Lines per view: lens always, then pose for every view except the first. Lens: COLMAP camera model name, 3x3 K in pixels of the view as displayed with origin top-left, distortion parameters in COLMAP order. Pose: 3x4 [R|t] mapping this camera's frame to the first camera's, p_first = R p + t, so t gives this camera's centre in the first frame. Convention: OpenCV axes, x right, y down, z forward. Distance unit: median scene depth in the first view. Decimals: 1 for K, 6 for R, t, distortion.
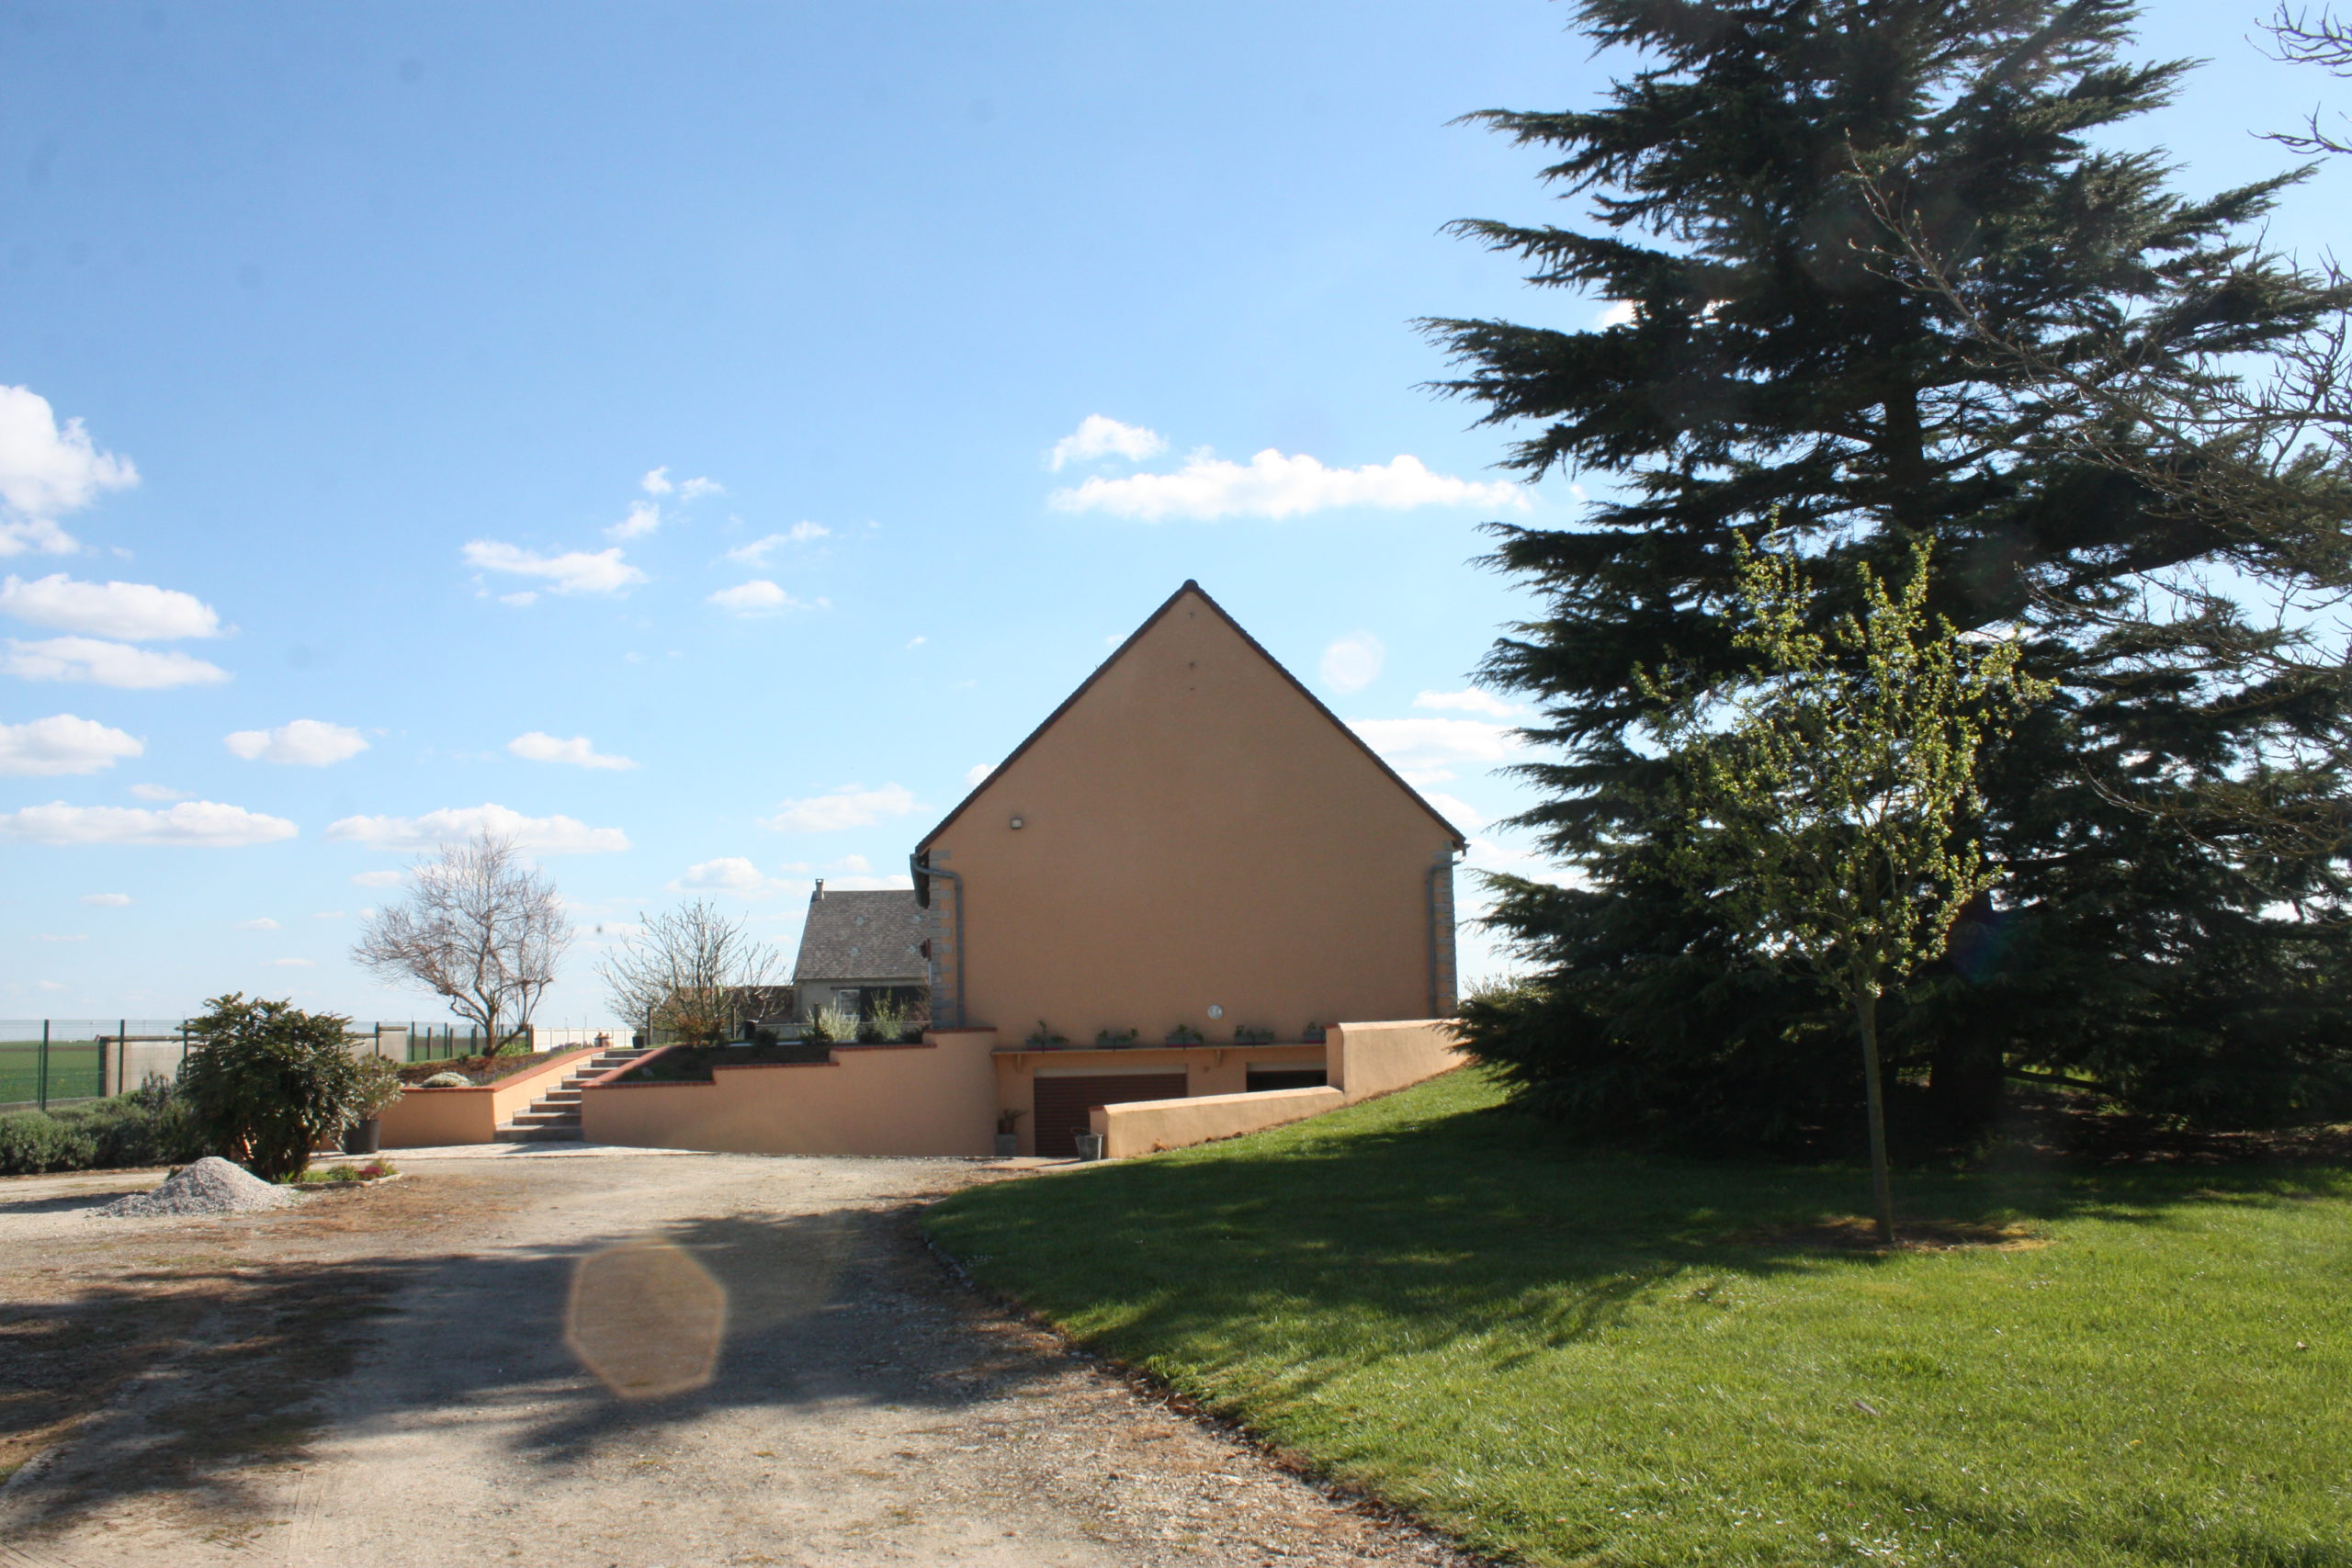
lens RADIAL K [[2012.3, 0, 1154.3], [0, 2012.3, 781.8], [0, 0, 1]] dist [-0.171817, 0.149988]
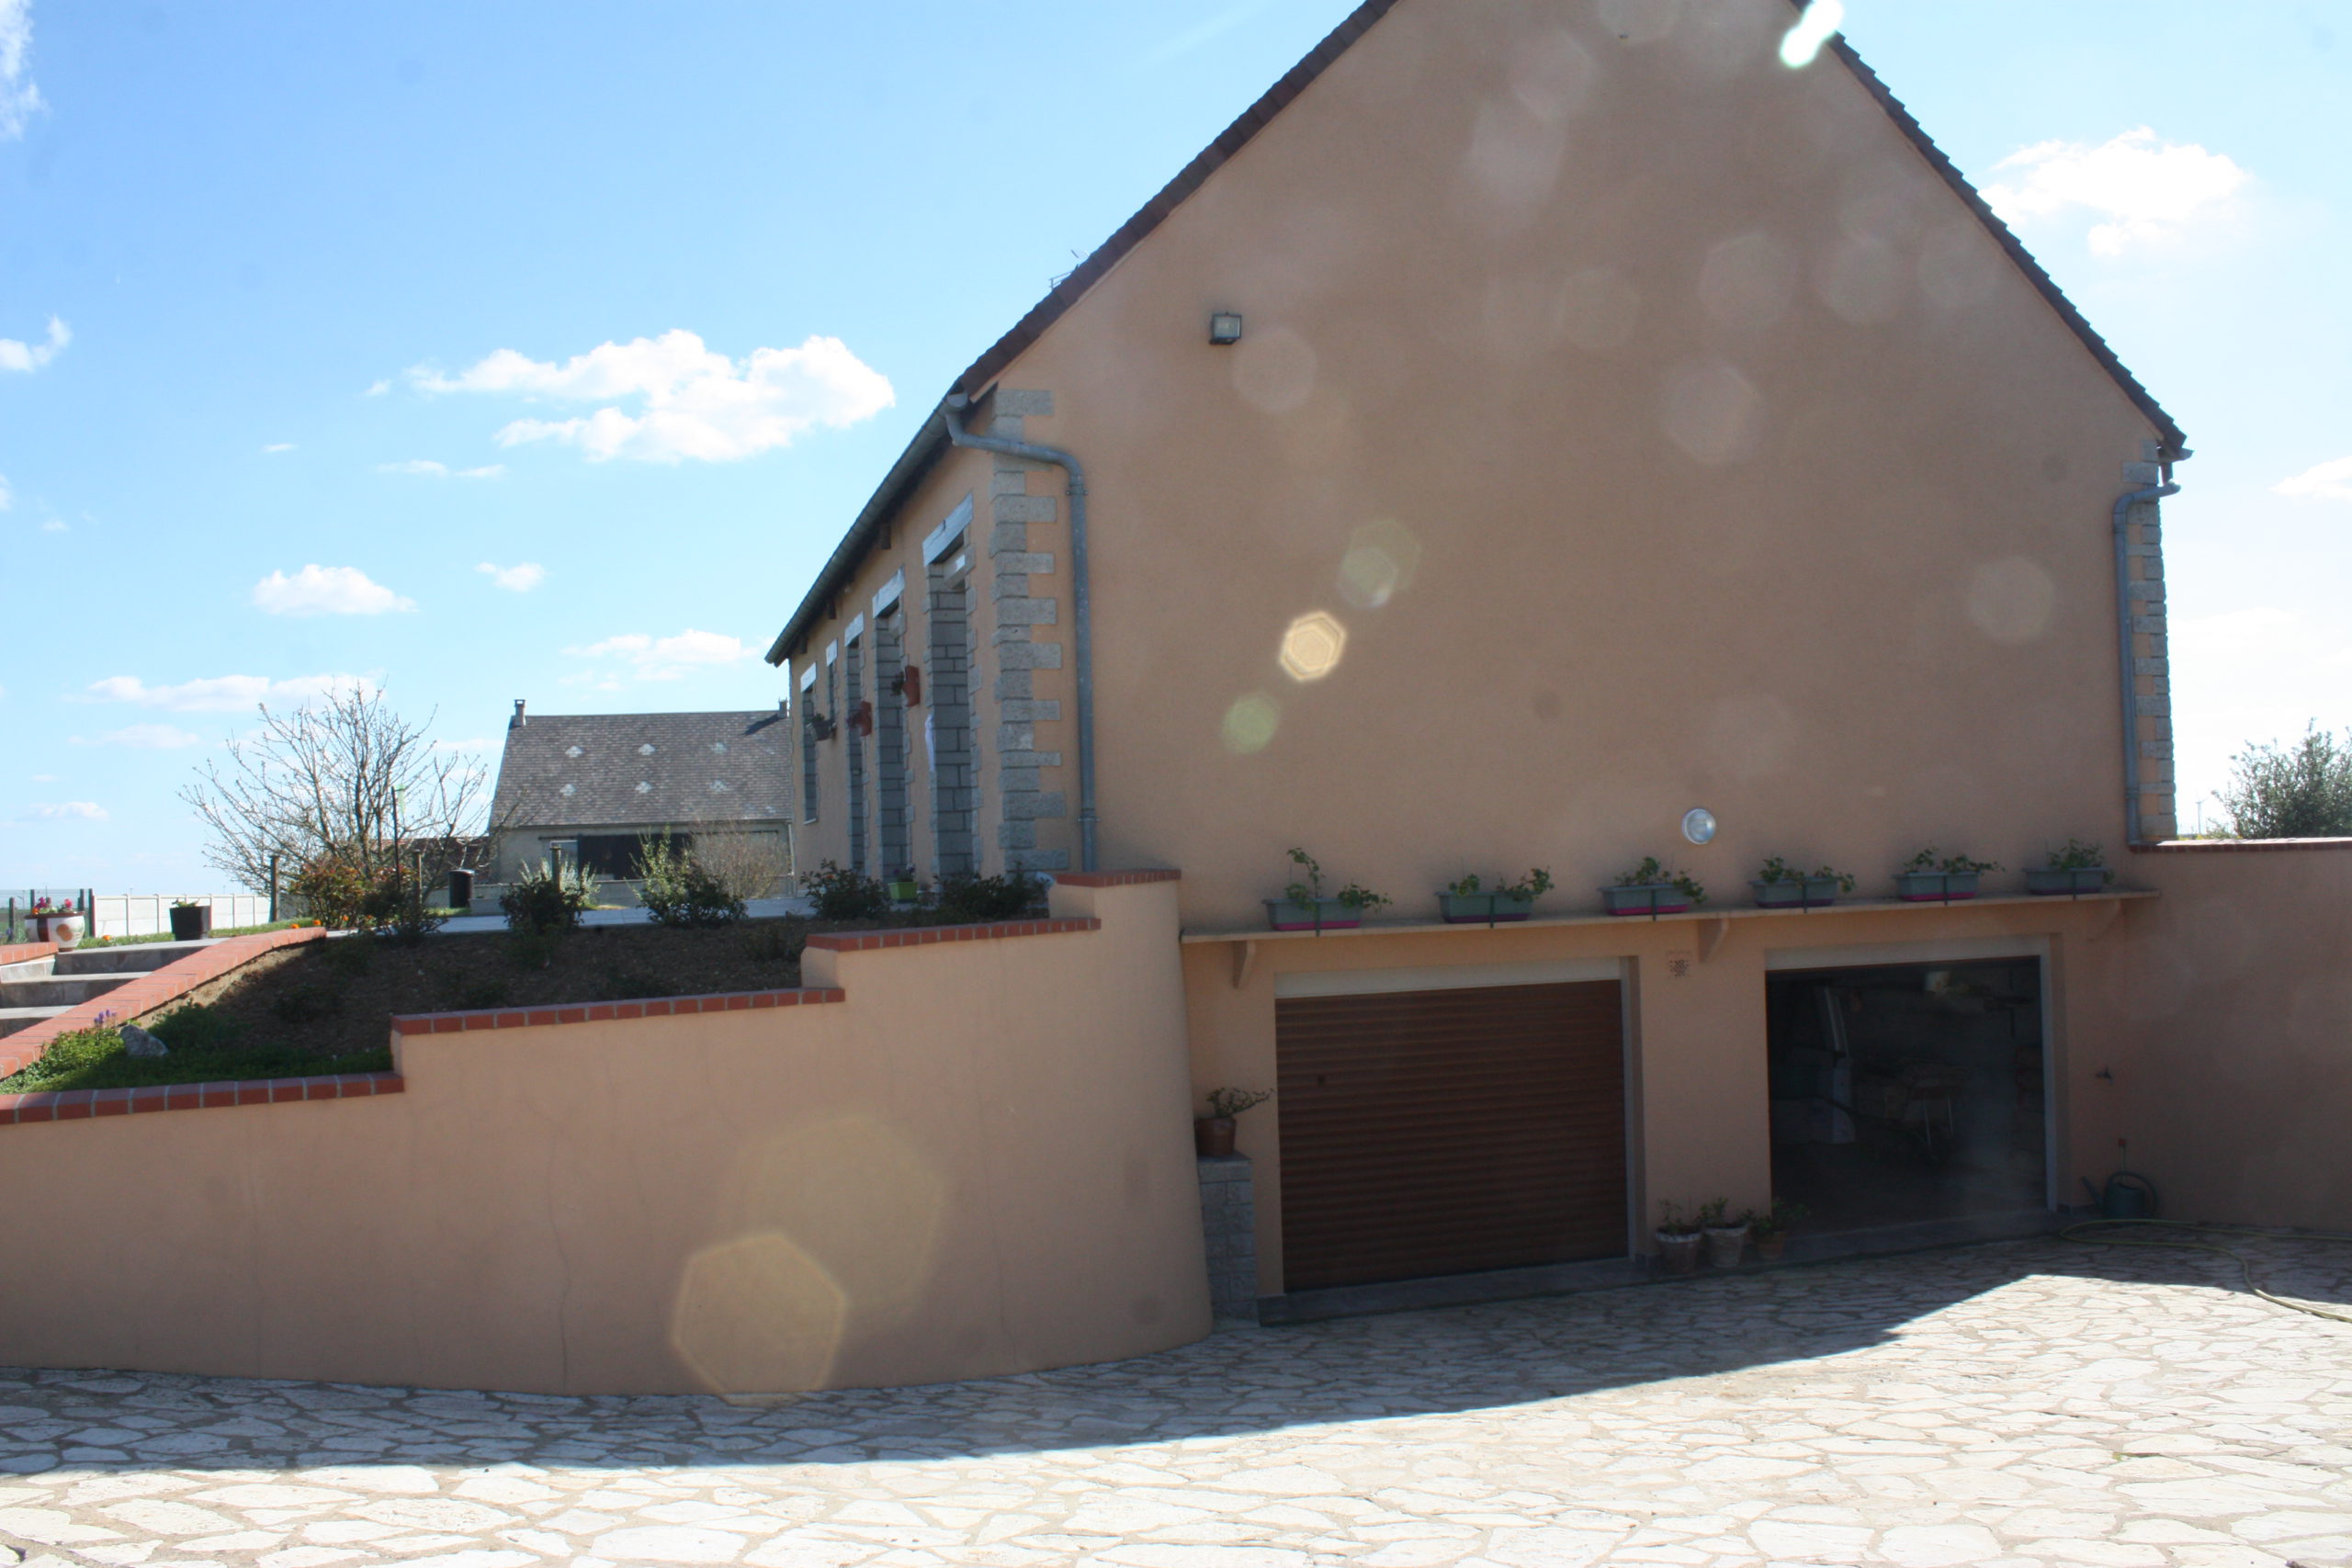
lens RADIAL K [[2012.3, 0, 1155.2], [0, 2012.3, 786.7], [0, 0, 1]] dist [-0.171817, 0.149988]
pose [[0.987378, -0.000709, 0.158379, -0.080160], [-0.010515, 0.997491, 0.070015, 0.045765], [-0.158031, -0.070797, 0.984893, 0.358088]]
